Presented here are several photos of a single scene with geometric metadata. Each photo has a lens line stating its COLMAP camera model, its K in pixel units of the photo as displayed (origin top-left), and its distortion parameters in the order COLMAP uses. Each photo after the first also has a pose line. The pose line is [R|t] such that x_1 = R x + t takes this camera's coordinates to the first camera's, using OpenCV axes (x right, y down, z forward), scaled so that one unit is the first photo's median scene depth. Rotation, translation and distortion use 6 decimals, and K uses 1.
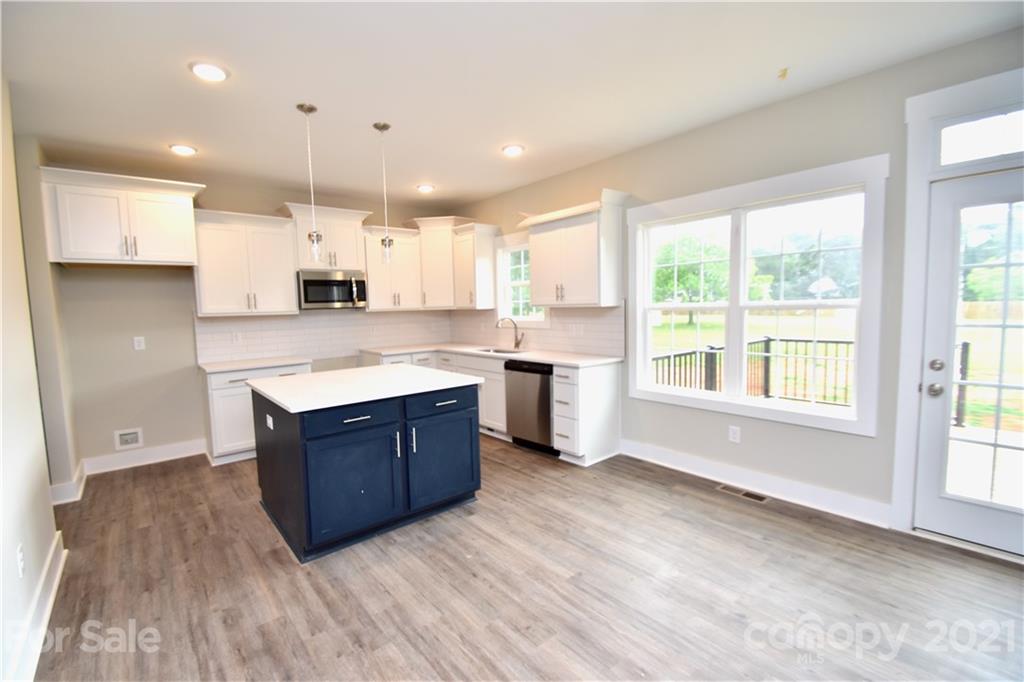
lens RADIAL K [[453.6, 0, 493.3], [0, 453.6, 344.6], [0, 0, 1]] dist [-0.001609, -0.000550]
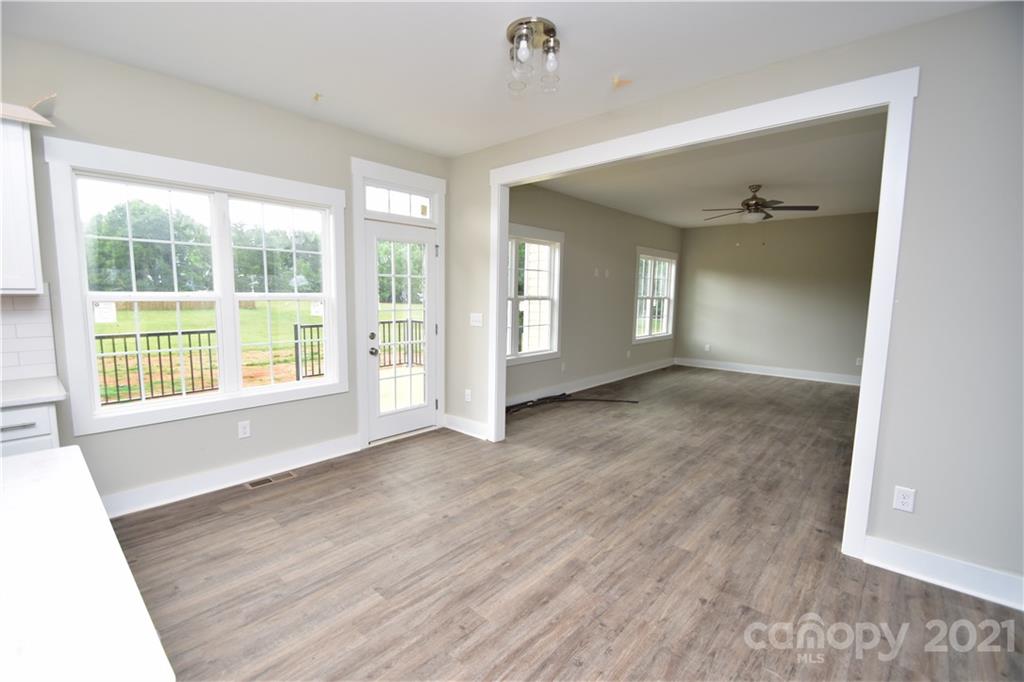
lens RADIAL K [[453.6, 0, 493.3], [0, 453.6, 344.6], [0, 0, 1]] dist [-0.001609, -0.000550]
pose [[-0.153779, -0.087425, 0.984230, -0.607742], [0.075155, 0.992158, 0.099872, -0.048082], [-0.985243, 0.089328, -0.146003, 0.746909]]
